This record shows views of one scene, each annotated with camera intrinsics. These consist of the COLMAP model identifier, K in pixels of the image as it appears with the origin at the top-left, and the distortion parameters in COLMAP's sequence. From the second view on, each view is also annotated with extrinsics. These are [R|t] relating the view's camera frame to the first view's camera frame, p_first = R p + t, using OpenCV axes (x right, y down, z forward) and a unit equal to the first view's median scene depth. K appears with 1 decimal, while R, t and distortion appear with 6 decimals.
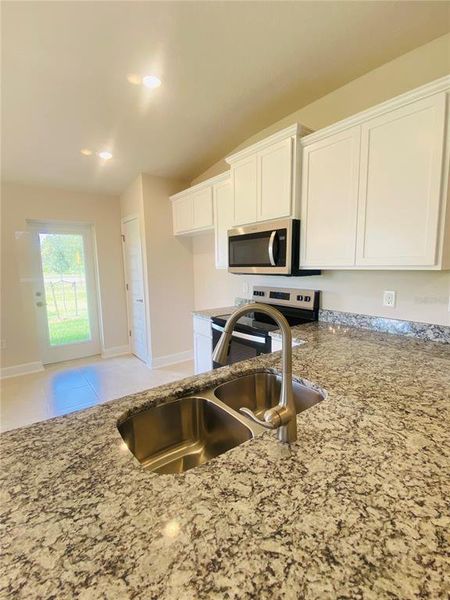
lens RADIAL K [[266.5, 0, 225.0], [0, 266.5, 300.0], [0, 0, 1]] dist [0.000343, -0.000065]
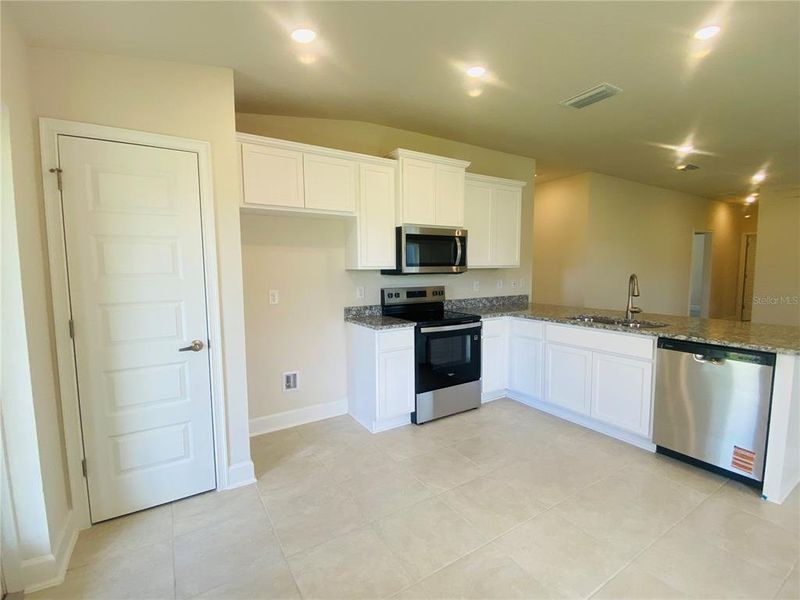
lens RADIAL K [[355.3, 0, 400.0], [0, 355.3, 300.0], [0, 0, 1]] dist [0.000343, -0.000065]
pose [[0.109902, -0.078635, 0.990827, -1.276188], [0.134112, 0.988923, 0.063609, -0.097689], [-0.984853, 0.125891, 0.119231, 0.941011]]
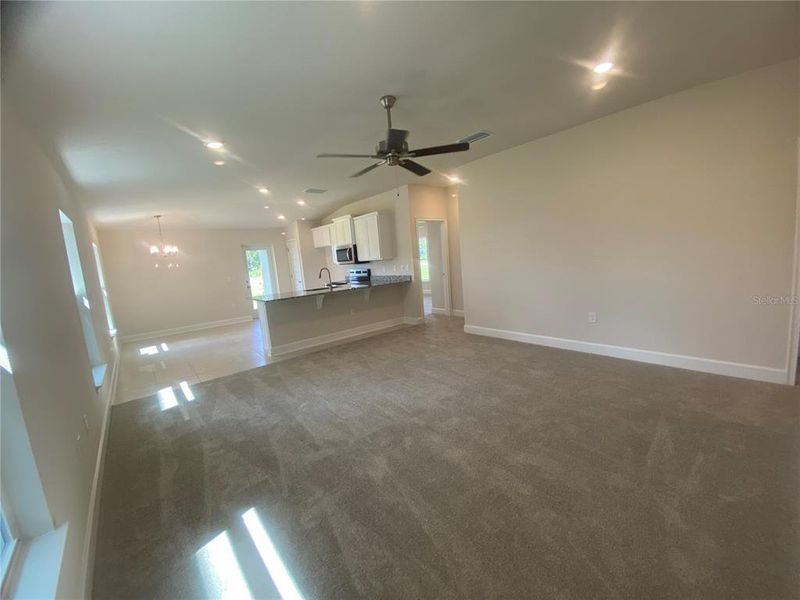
lens RADIAL K [[355.3, 0, 400.0], [0, 355.3, 300.0], [0, 0, 1]] dist [0.000343, -0.000065]
pose [[0.997766, -0.066704, -0.003570, 0.621473], [0.066691, 0.997767, -0.003593, 0.294052], [0.003802, 0.003347, 0.999987, -2.417463]]
